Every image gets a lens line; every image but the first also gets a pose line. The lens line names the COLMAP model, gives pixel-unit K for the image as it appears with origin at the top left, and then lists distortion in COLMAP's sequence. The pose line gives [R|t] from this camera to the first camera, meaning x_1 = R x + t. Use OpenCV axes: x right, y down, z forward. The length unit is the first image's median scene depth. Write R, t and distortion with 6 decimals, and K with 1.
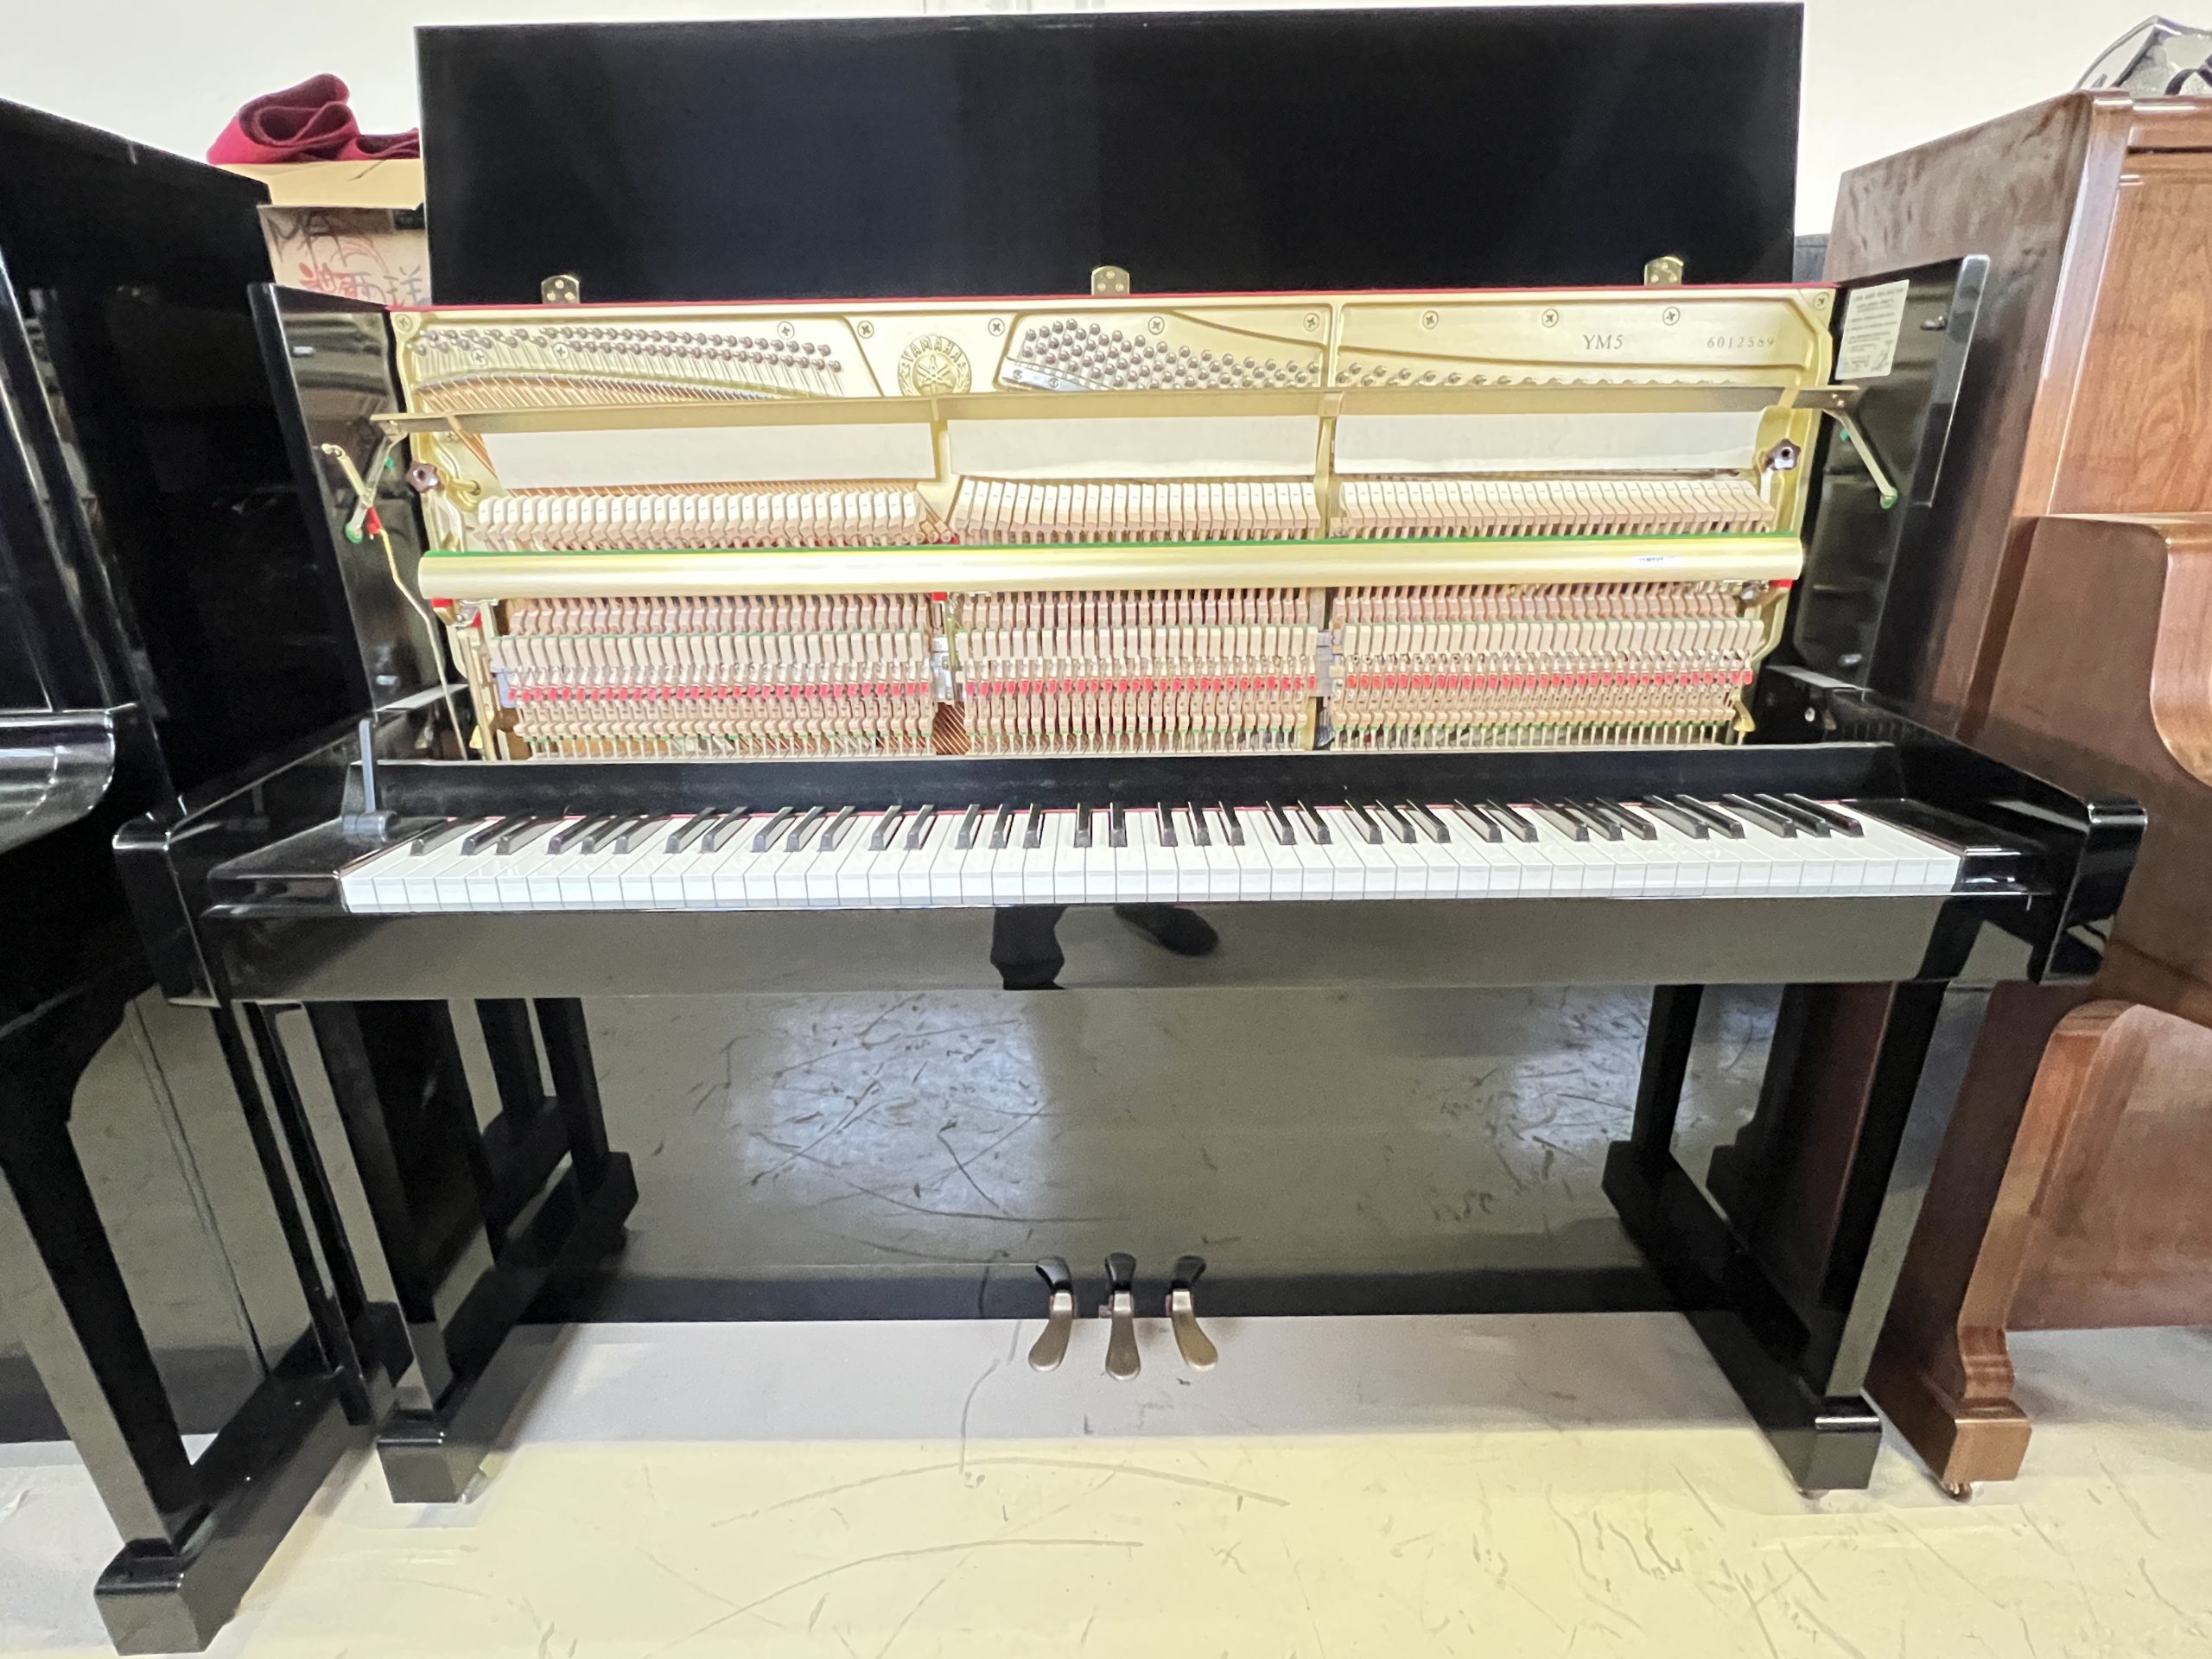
lens RADIAL K [[1090.5, 0, 1102.0], [0, 1090.5, 834.2], [0, 0, 1]] dist [-0.003391, 0.001503]
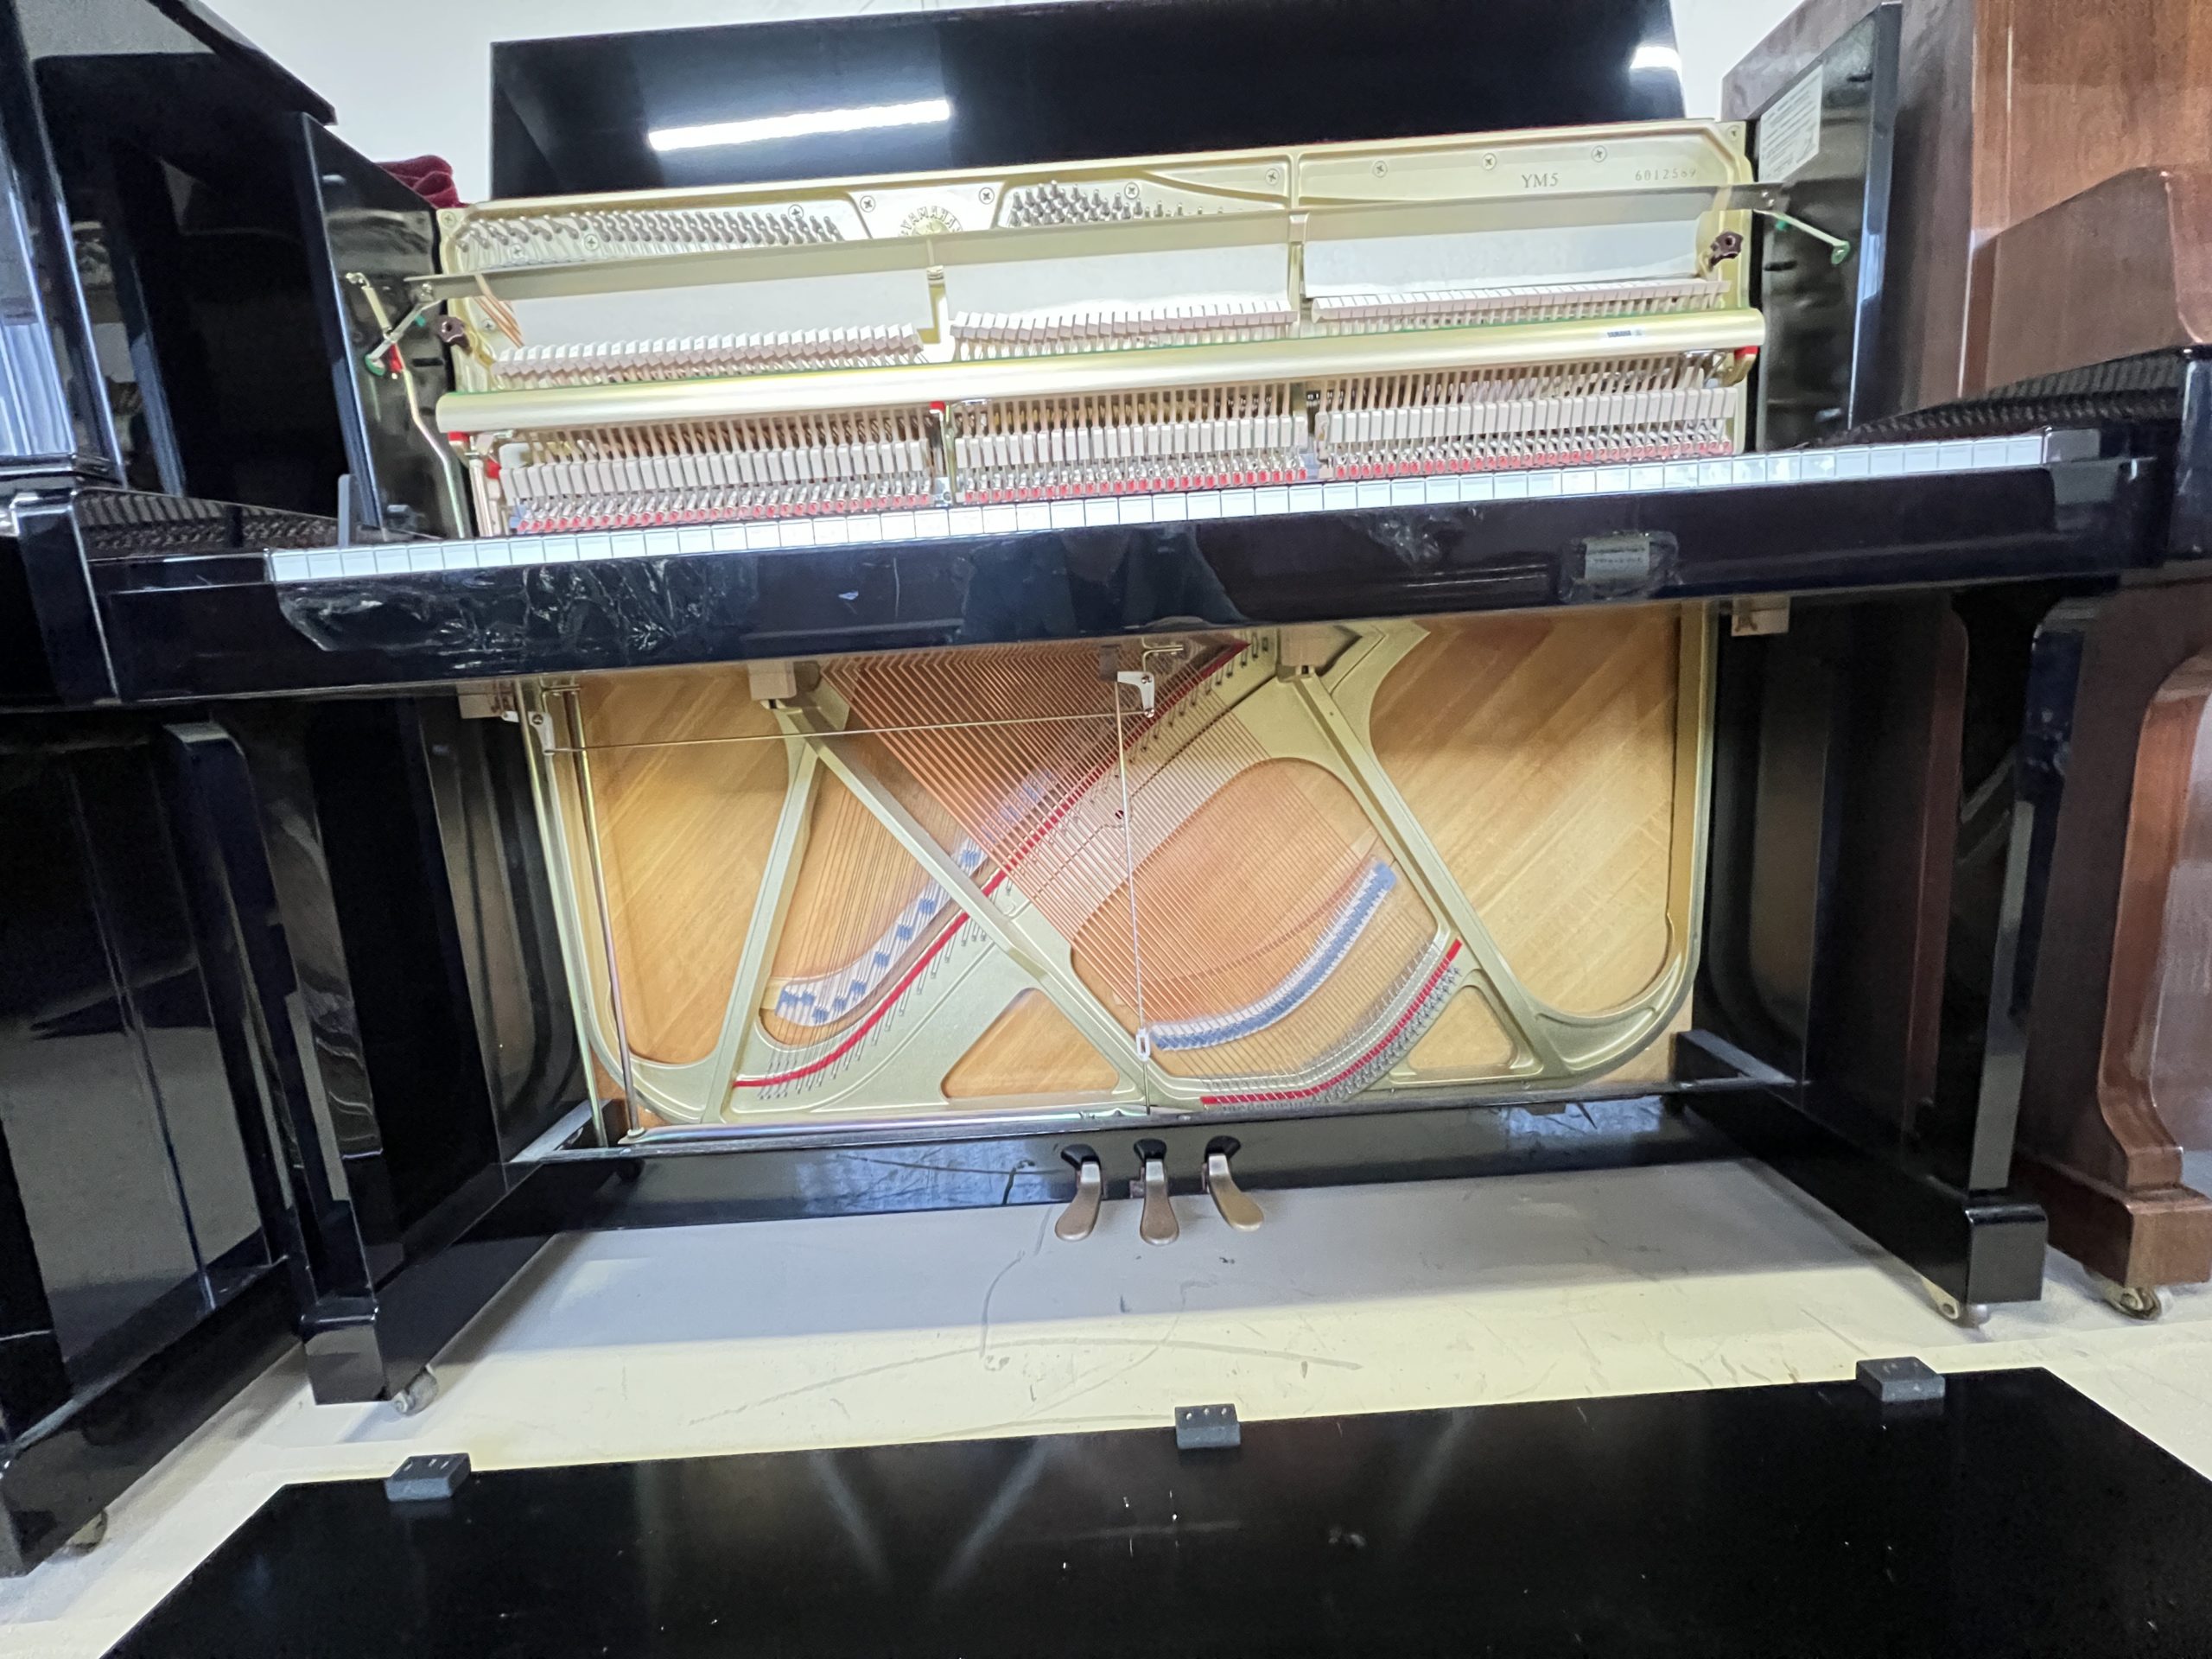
lens RADIAL K [[882.8, 0, 1106.1], [0, 882.8, 819.7], [0, 0, 1]] dist [0.000888, -0.000625]
pose [[0.998677, -0.051332, -0.003052, -0.005903], [0.049865, 0.981214, -0.186365, 0.326058], [0.012561, 0.185967, 0.982476, 0.243792]]
